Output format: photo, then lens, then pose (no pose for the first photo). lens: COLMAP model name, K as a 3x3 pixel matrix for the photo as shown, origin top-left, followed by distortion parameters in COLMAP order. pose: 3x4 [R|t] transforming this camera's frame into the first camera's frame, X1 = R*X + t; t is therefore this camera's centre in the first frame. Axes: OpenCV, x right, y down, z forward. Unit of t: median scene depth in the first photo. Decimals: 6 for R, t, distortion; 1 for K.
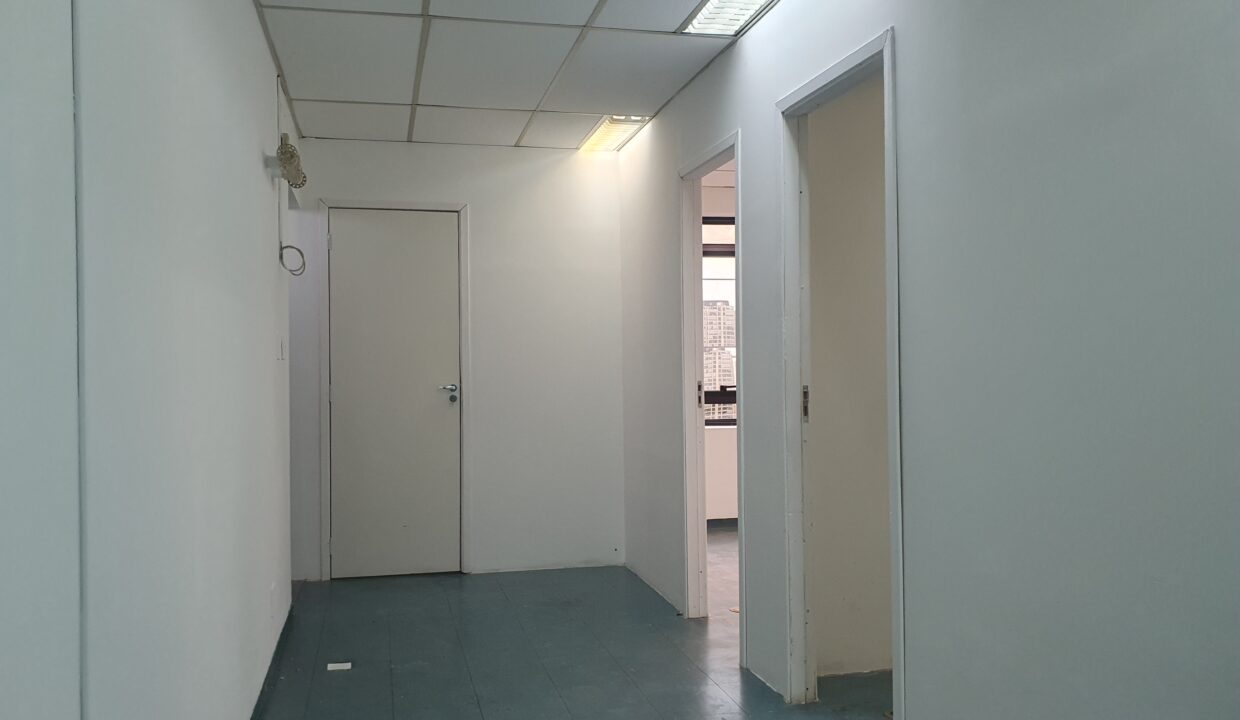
lens RADIAL K [[960.1, 0, 619.3], [0, 960.1, 355.2], [0, 0, 1]] dist [0.050365, -0.069132]
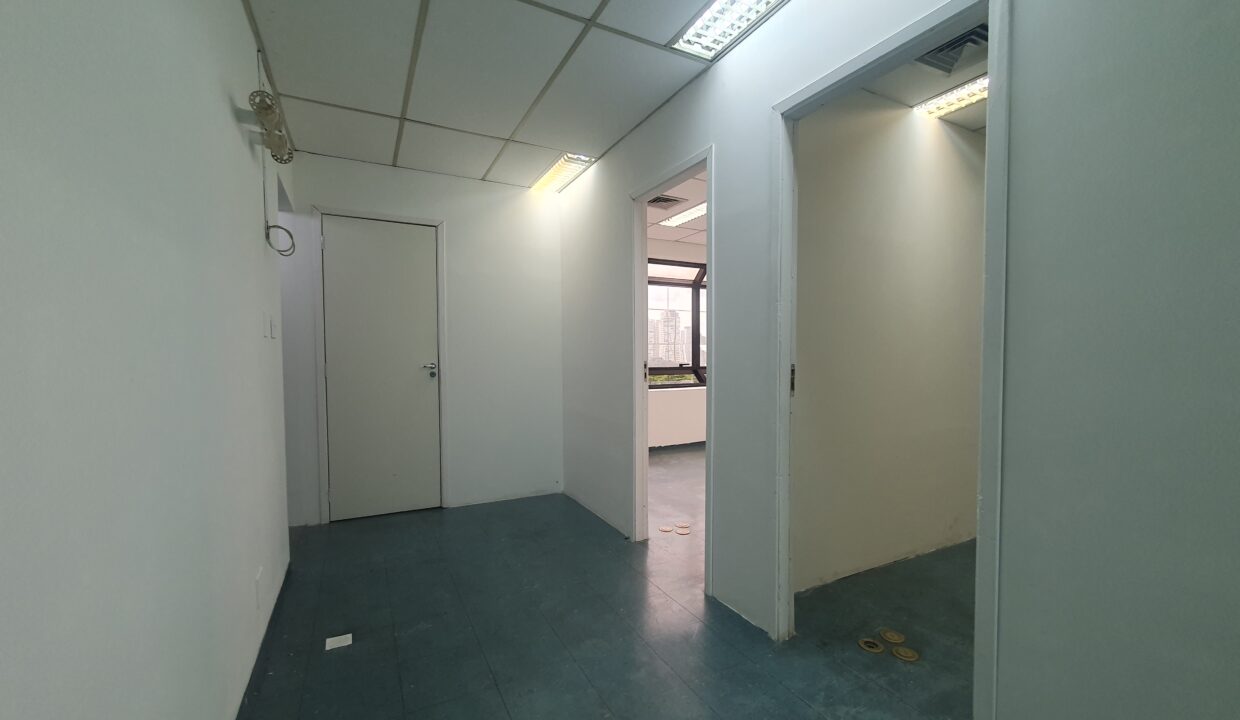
lens RADIAL K [[491.4, 0, 627.0], [0, 491.4, 373.1], [0, 0, 1]] dist [0.007240, -0.000783]
pose [[0.968471, -0.002148, 0.249118, -0.113302], [-0.009914, 0.998838, 0.047153, 0.013634], [-0.248930, -0.048136, 0.967325, 0.396285]]
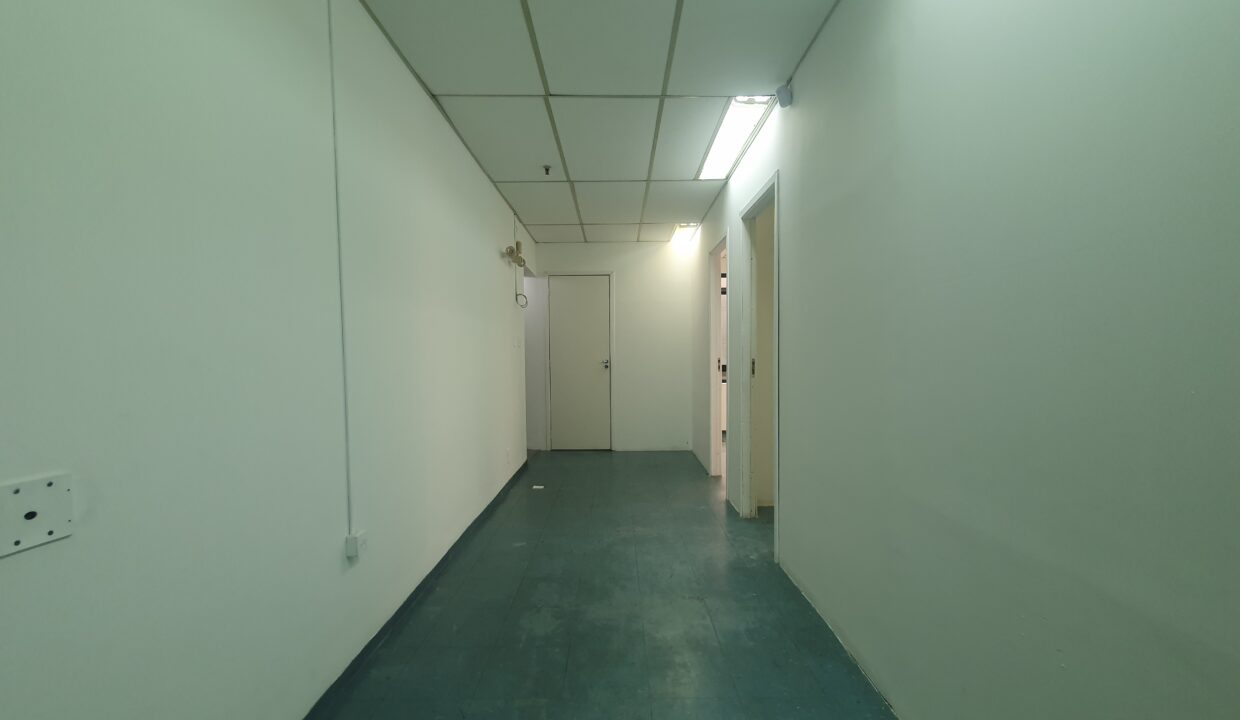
lens RADIAL K [[491.4, 0, 627.8], [0, 491.4, 371.4], [0, 0, 1]] dist [0.007240, -0.000783]
pose [[0.975773, 0.009390, -0.218583, 0.132842], [0.000709, 0.998938, 0.046077, 0.009021], [0.218783, -0.045116, 0.974730, -0.024027]]
